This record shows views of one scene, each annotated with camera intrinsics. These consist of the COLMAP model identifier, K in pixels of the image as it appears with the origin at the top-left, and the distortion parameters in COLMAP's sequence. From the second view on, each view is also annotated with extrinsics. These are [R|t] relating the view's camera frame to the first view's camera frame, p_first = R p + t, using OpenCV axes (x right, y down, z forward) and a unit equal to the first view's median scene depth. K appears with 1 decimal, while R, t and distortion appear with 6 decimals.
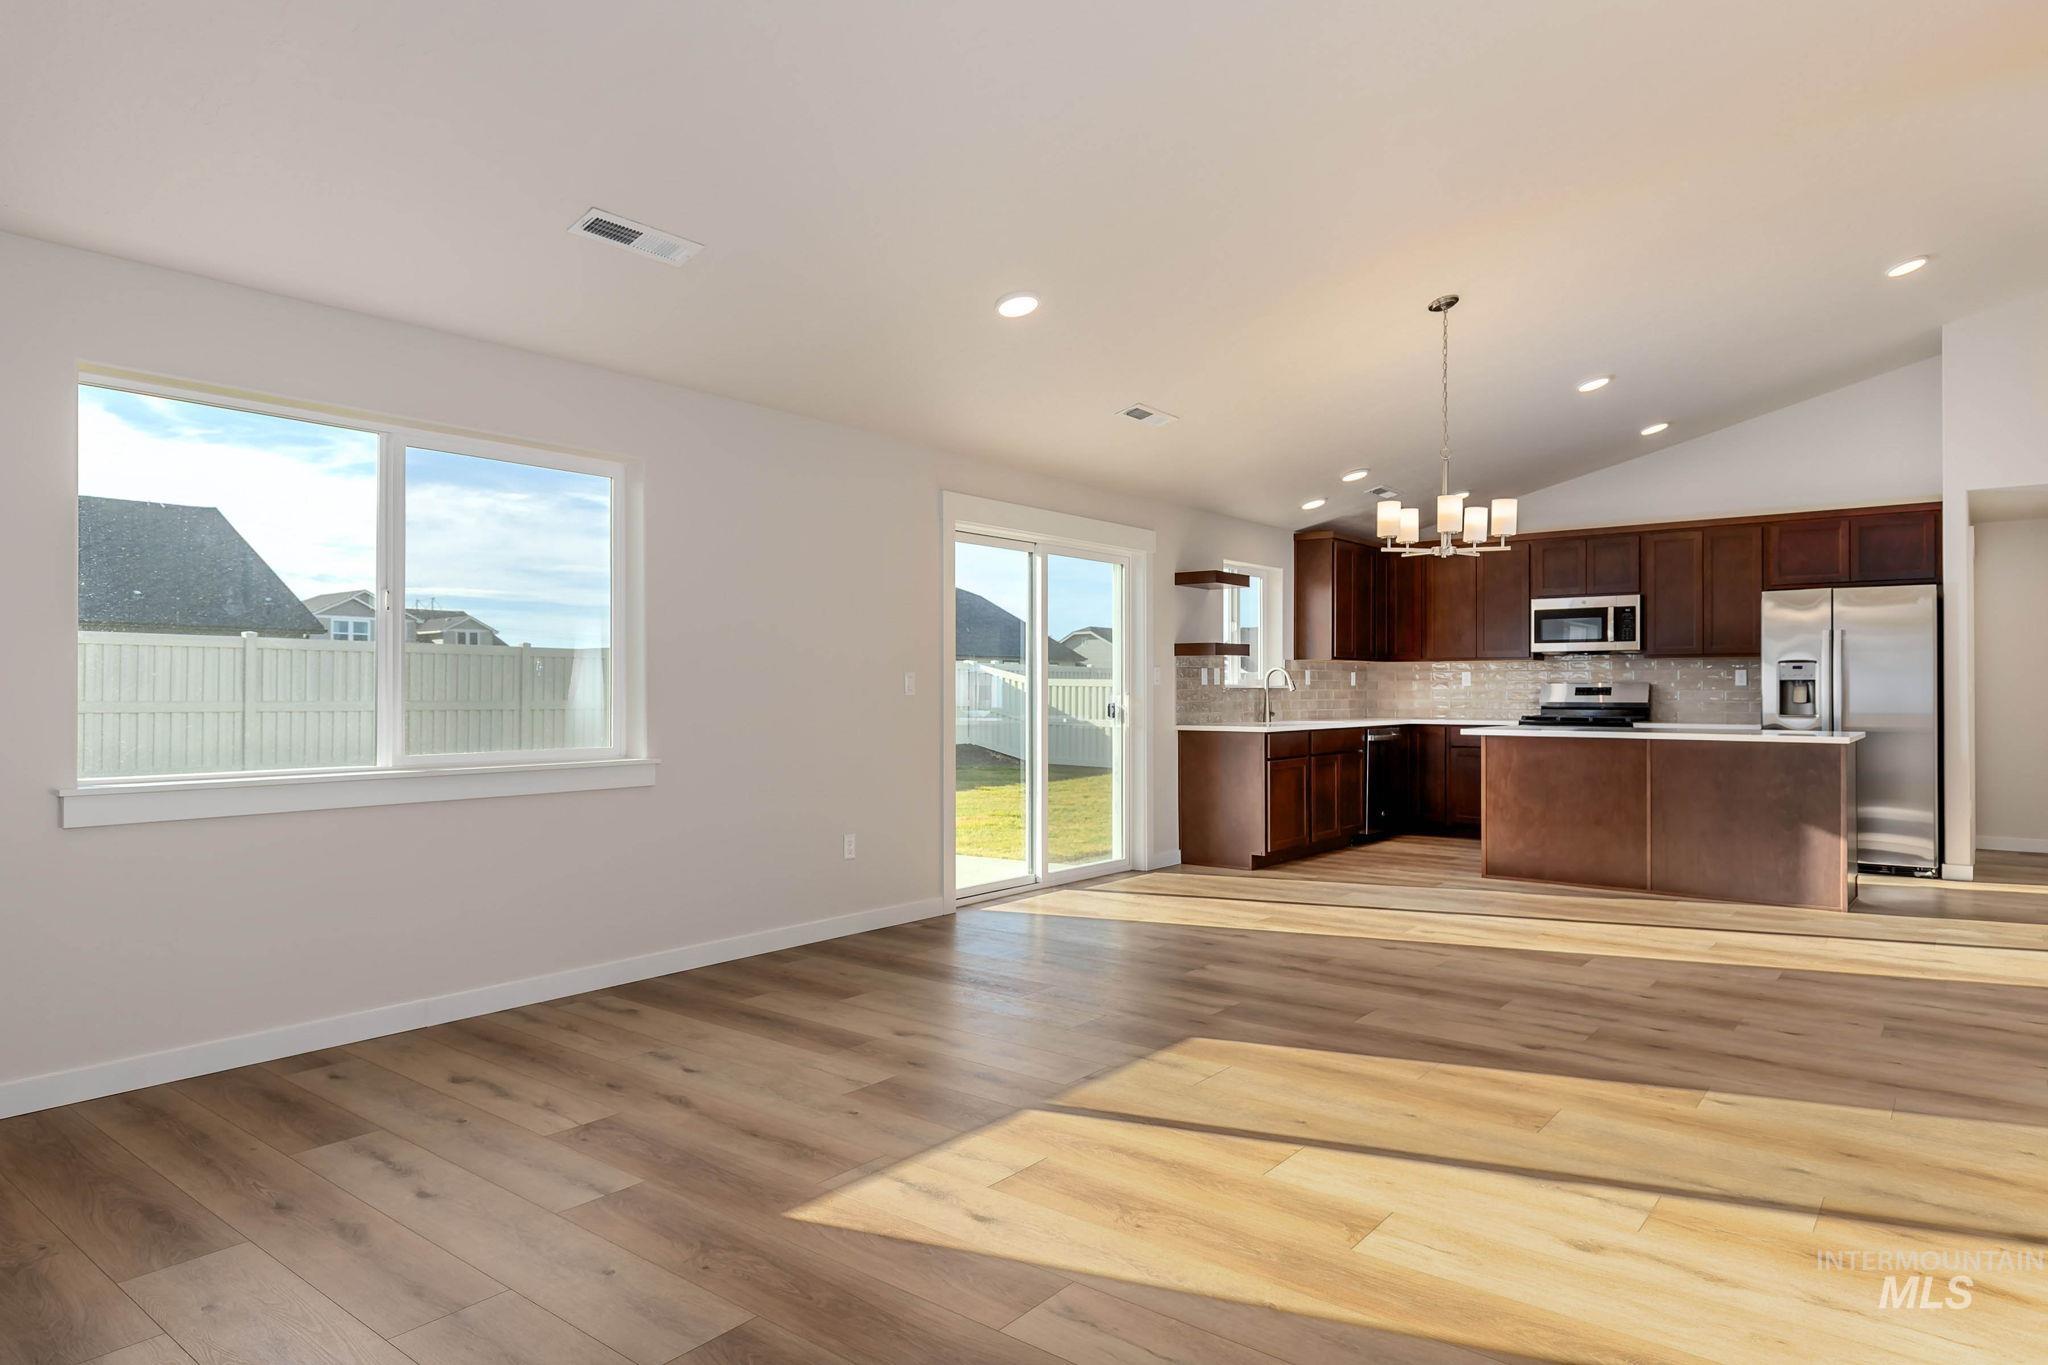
lens RADIAL K [[1243.0, 0, 993.0], [0, 1243.0, 689.7], [0, 0, 1]] dist [0.002538, -0.003020]
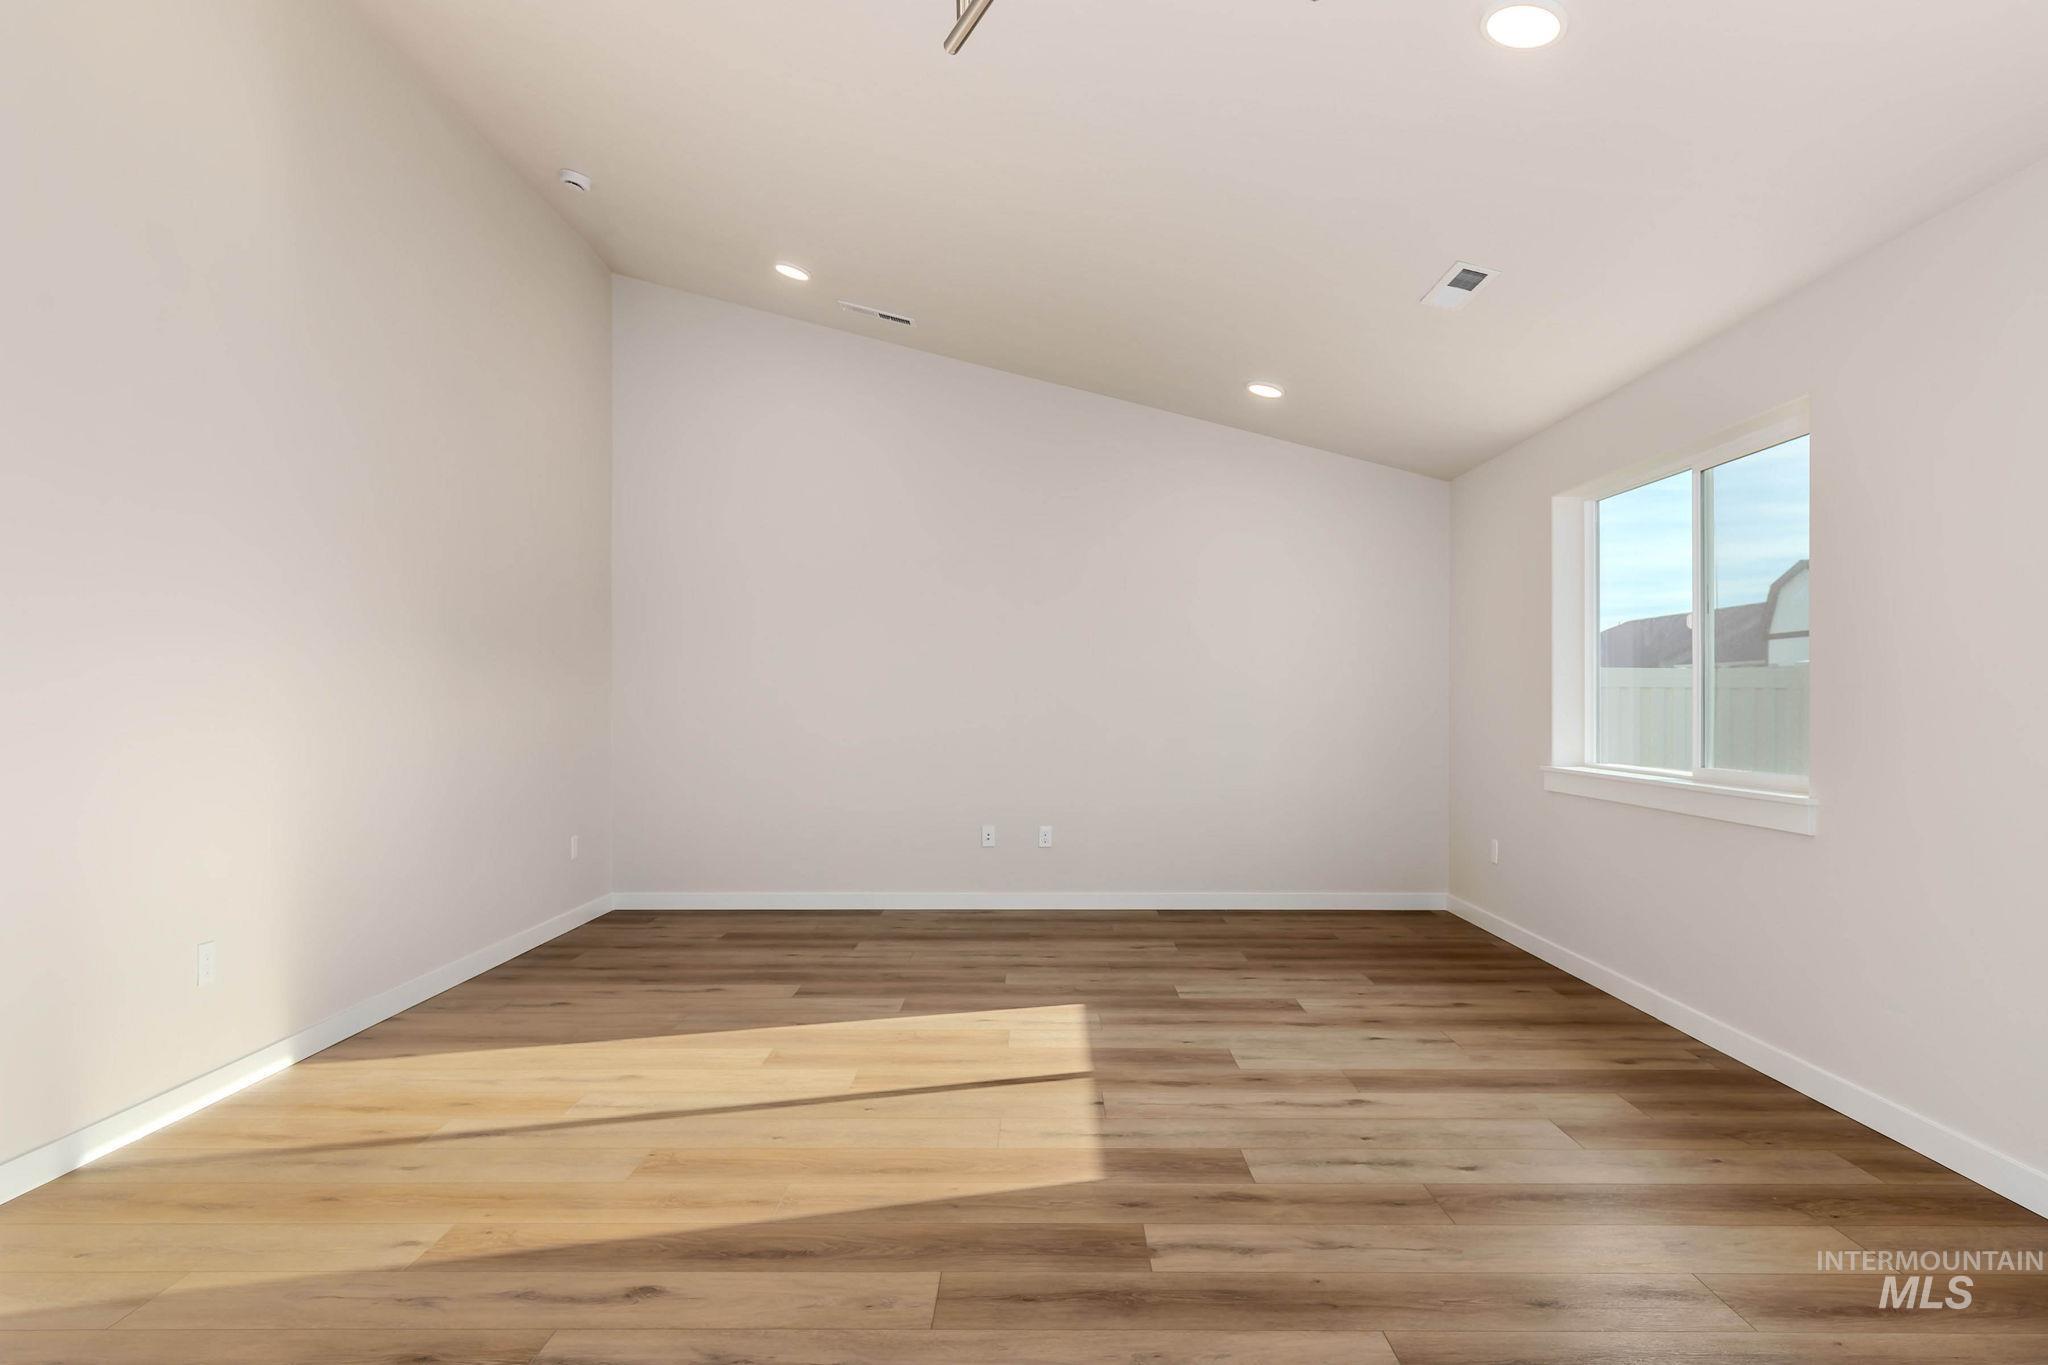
lens RADIAL K [[1243.0, 0, 1036.6], [0, 1243.0, 697.3], [0, 0, 1]] dist [0.002538, -0.003020]
pose [[-0.779035, -0.005612, -0.626956, 0.312387], [-0.002853, 0.999981, -0.005407, 0.001022], [0.626974, -0.002424, -0.779036, 0.746159]]
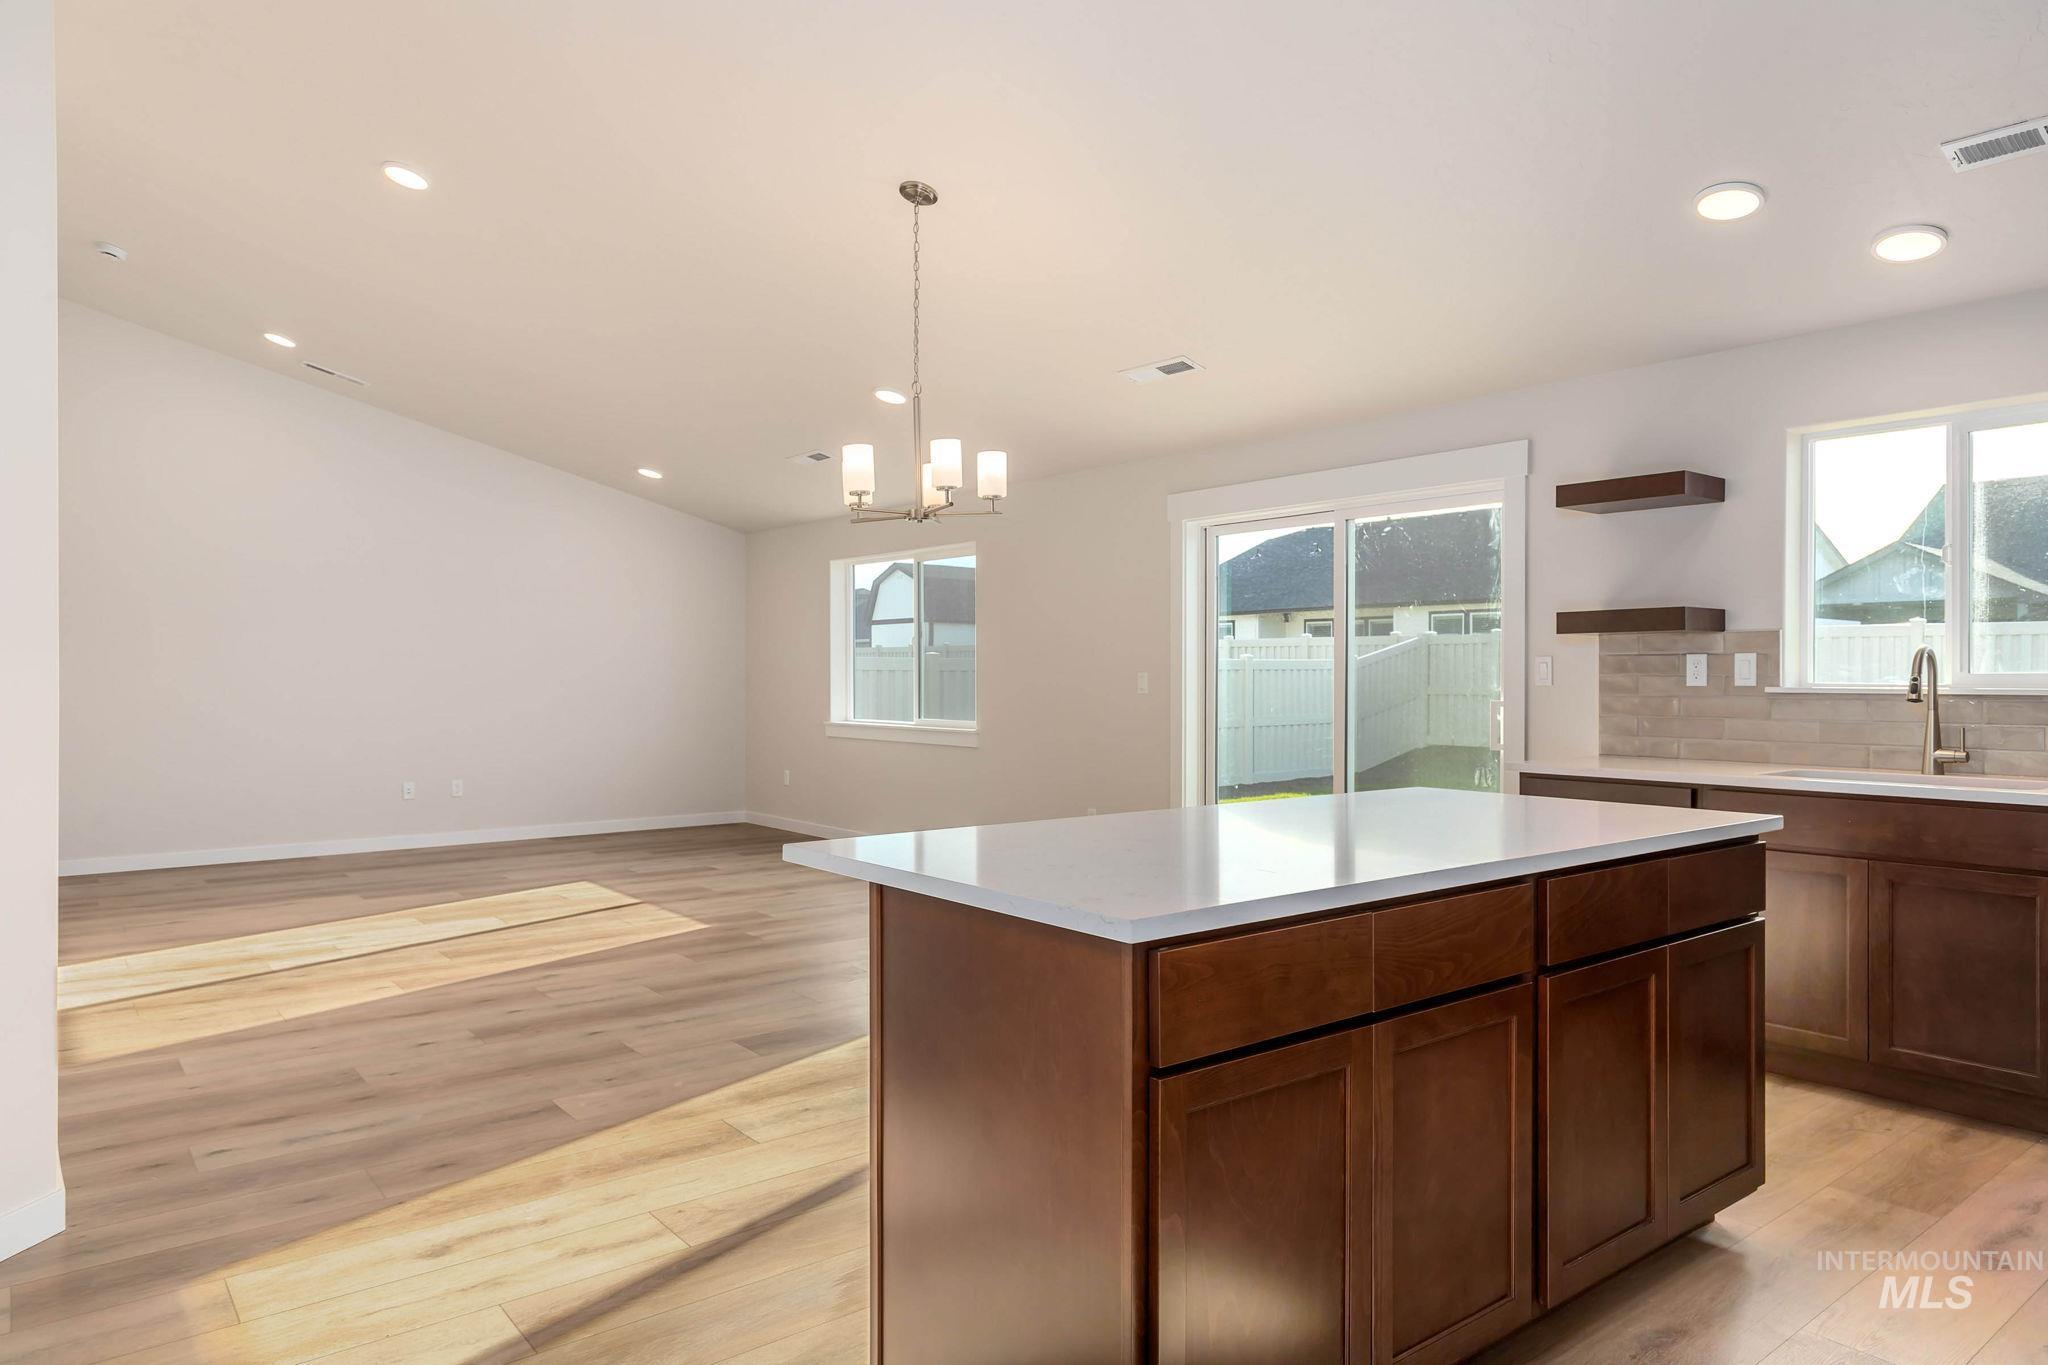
lens RADIAL K [[1243.0, 0, 1034.6], [0, 1243.0, 684.2], [0, 0, 1]] dist [0.002538, -0.003020]
pose [[-0.214591, 0.006239, -0.976684, 0.731214], [-0.000864, 0.999978, 0.006577, -0.007766], [0.976704, 0.002255, -0.214580, 0.819137]]
